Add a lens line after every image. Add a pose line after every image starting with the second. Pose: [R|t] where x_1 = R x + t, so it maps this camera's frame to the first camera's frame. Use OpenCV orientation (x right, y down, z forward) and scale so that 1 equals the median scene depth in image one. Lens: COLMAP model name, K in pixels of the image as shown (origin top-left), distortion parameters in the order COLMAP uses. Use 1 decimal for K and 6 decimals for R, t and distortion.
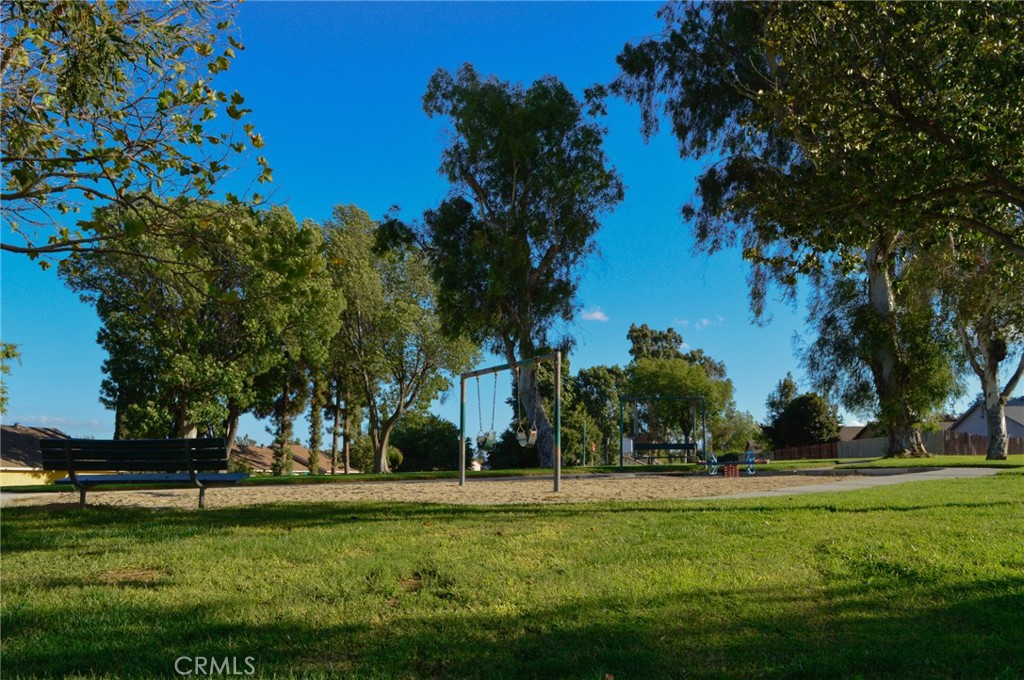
lens RADIAL K [[865.9, 0, 512.7], [0, 865.9, 337.3], [0, 0, 1]] dist [-0.006296, -0.000935]
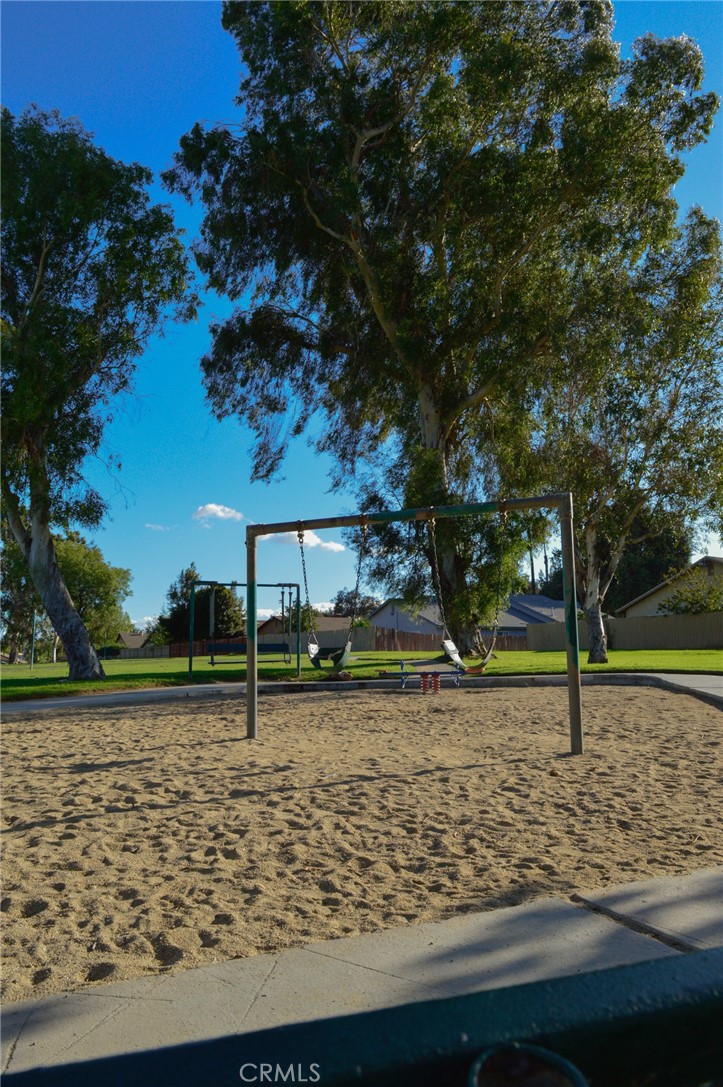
lens RADIAL K [[876.9, 0, 360.8], [0, 876.9, 547.5], [0, 0, 1]] dist [-0.007893, 0.002443]
pose [[0.835577, 0.060704, 0.546009, -0.109228], [-0.073367, 0.997304, 0.001399, 0.018110], [-0.544452, -0.041228, 0.837778, 0.184633]]
